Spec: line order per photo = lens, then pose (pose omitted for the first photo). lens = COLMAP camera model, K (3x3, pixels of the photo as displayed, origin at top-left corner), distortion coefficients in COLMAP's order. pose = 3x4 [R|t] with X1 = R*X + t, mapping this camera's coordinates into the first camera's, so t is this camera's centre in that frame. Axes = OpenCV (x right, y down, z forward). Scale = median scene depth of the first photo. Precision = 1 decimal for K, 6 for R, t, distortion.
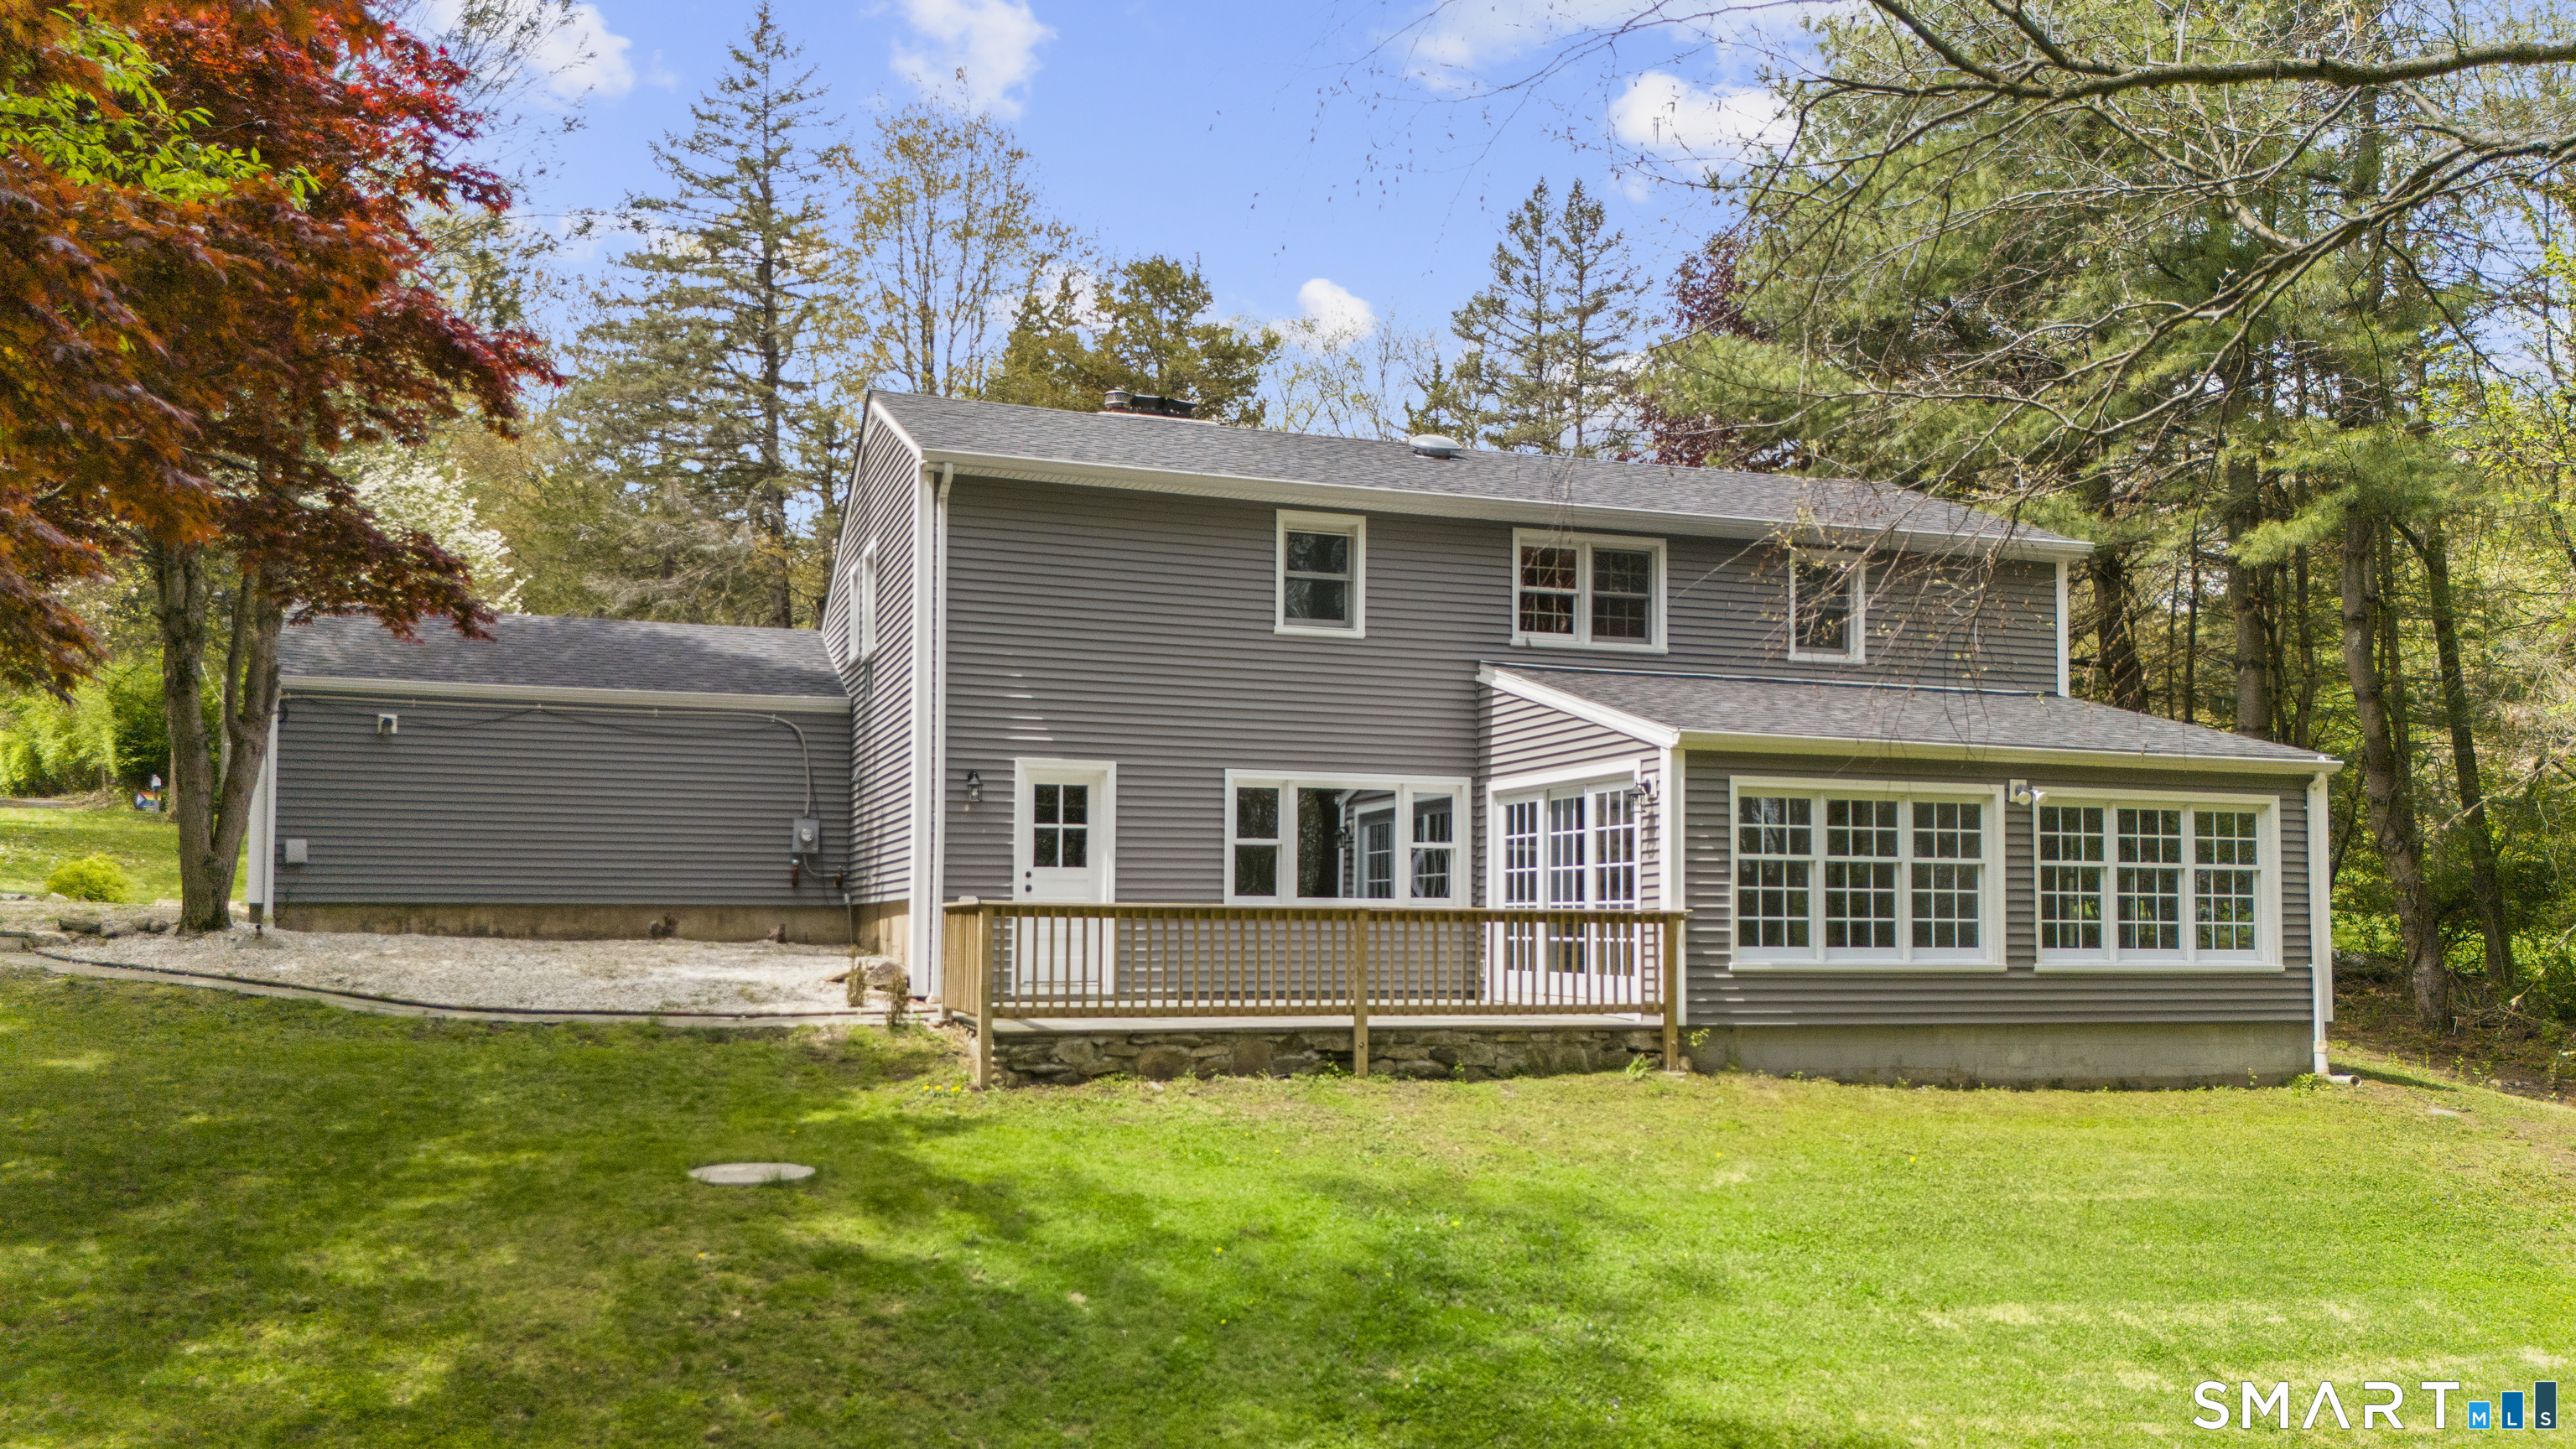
lens RADIAL K [[1951.0, 0, 1278.1], [0, 1951.0, 724.8], [0, 0, 1]] dist [0.051557, -0.005569]
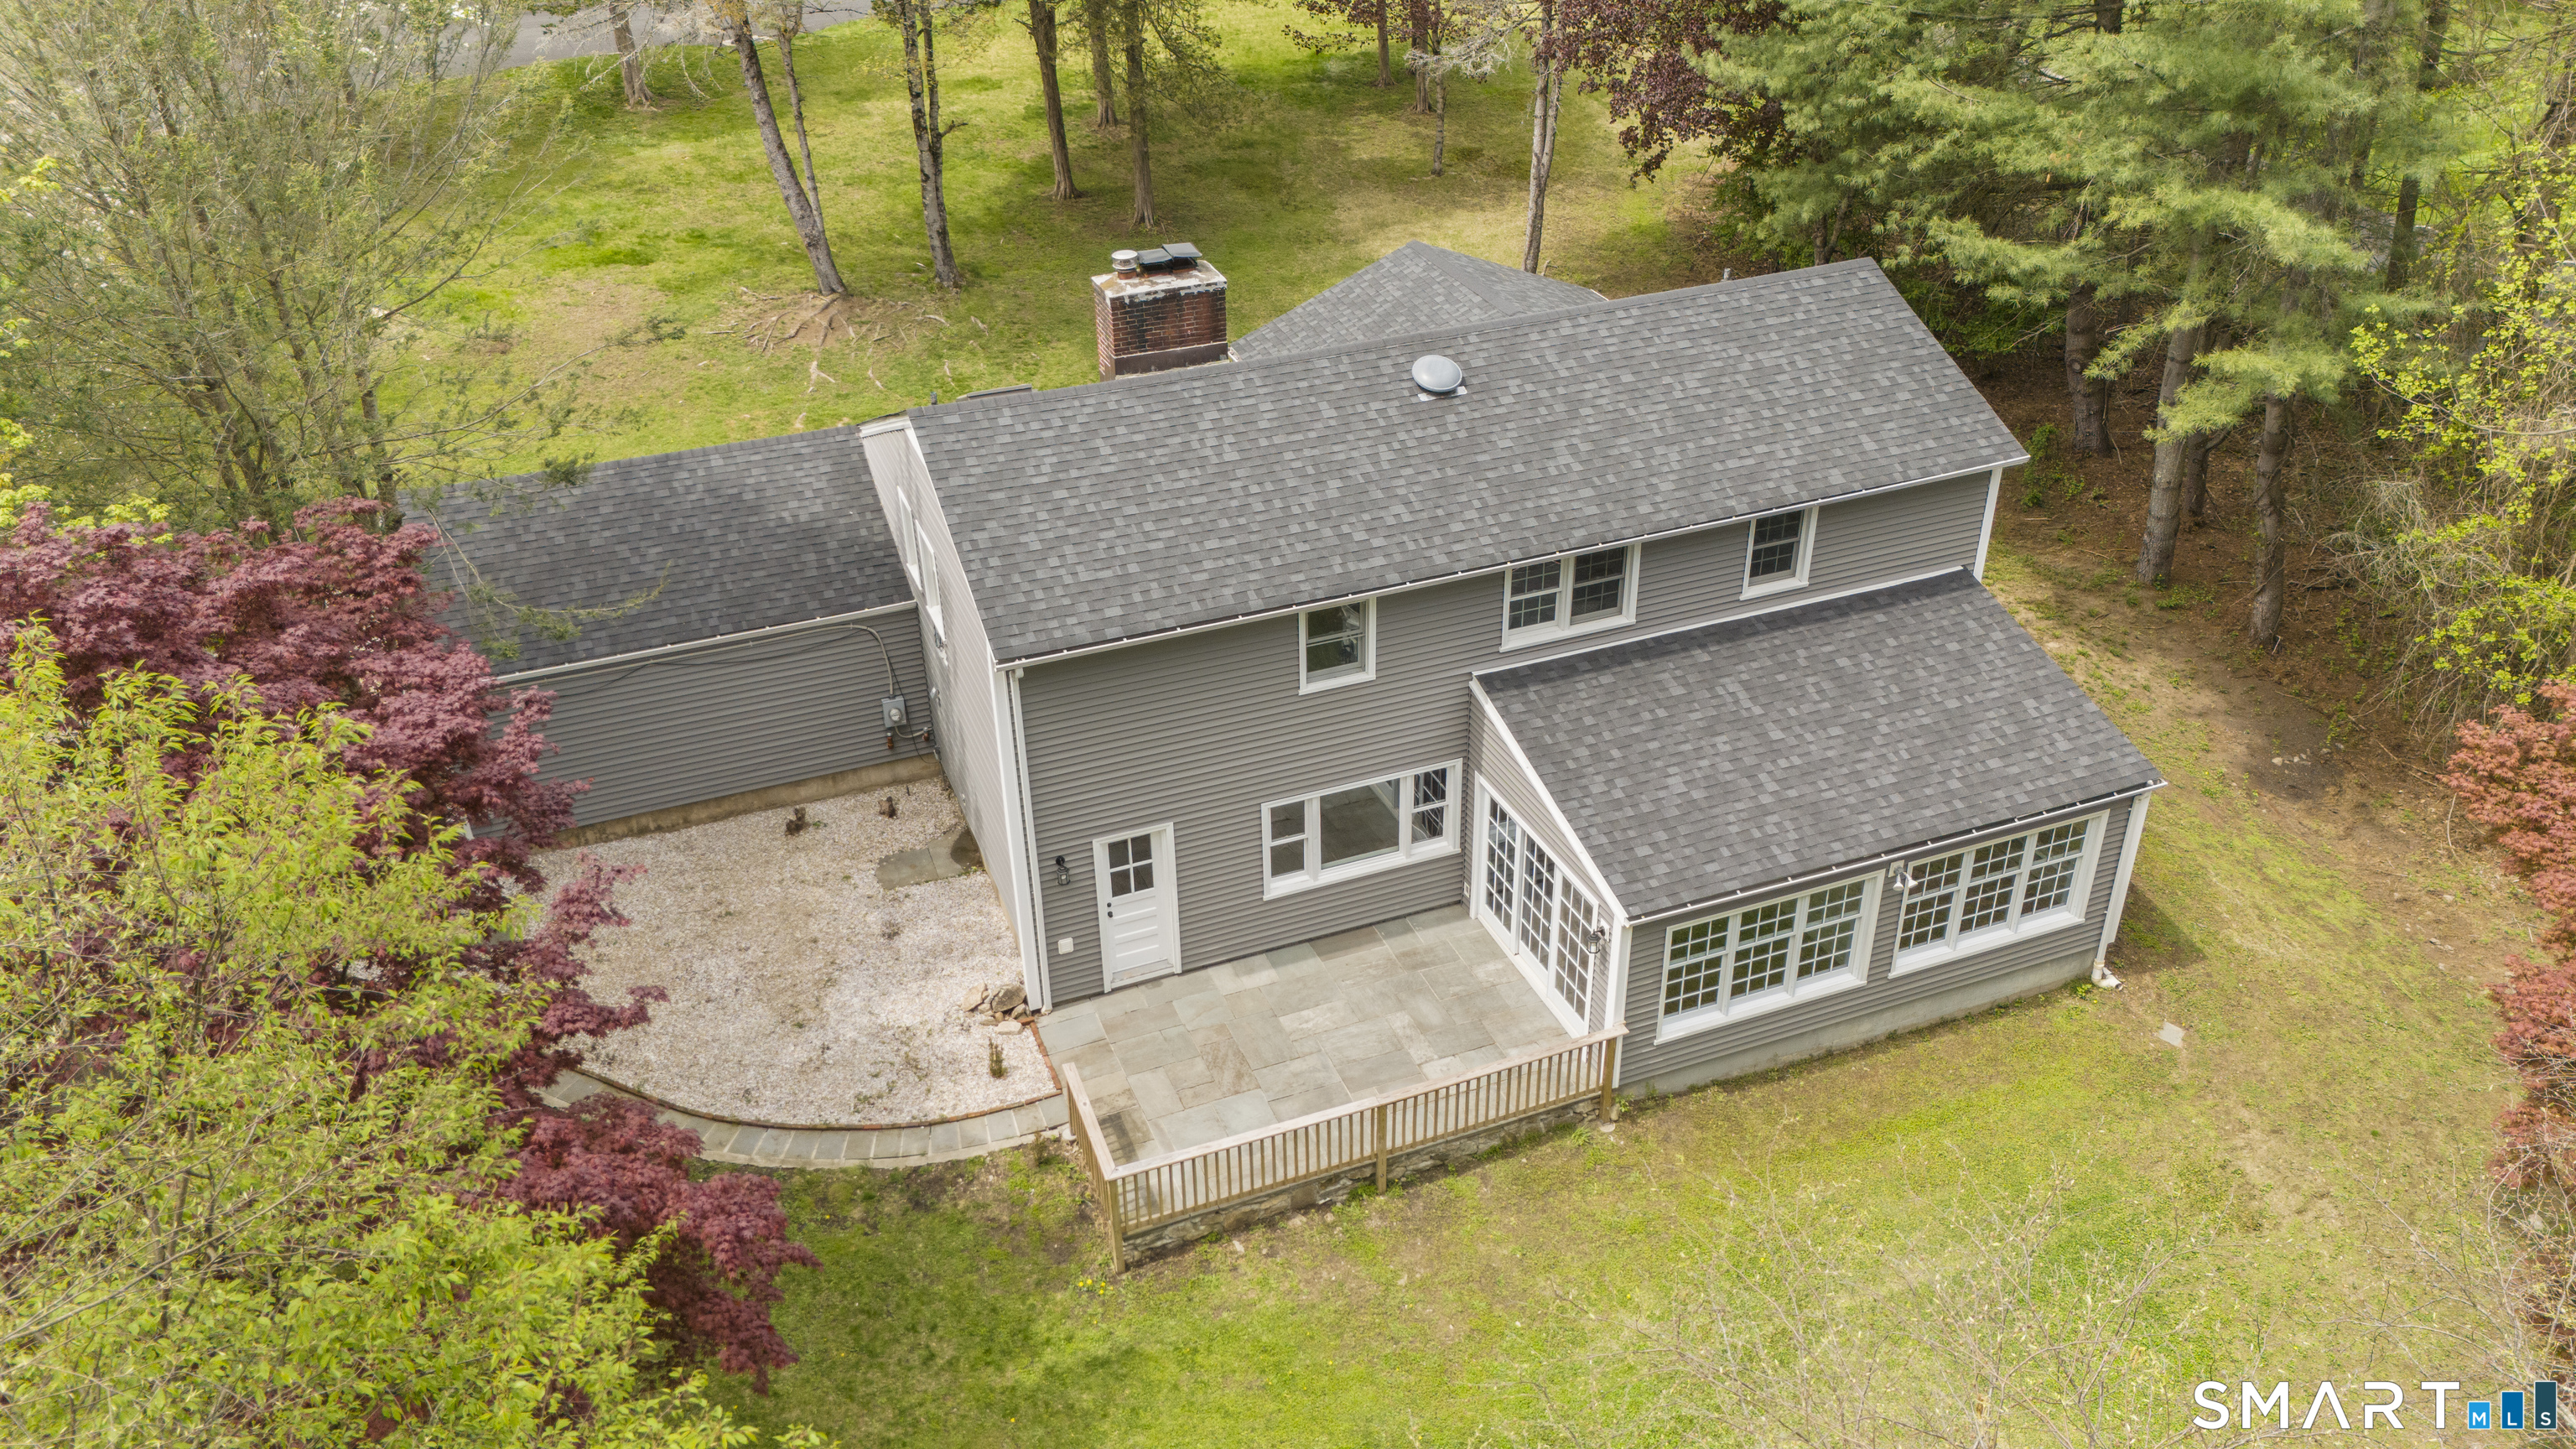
lens RADIAL K [[1951.0, 0, 1298.3], [0, 1951.0, 721.7], [0, 0, 1]] dist [0.051557, -0.005569]
pose [[0.999323, -0.033030, 0.016223, -0.021601], [0.019342, 0.846504, 0.532031, -0.649169], [-0.031306, -0.531357, 0.846570, -0.001547]]
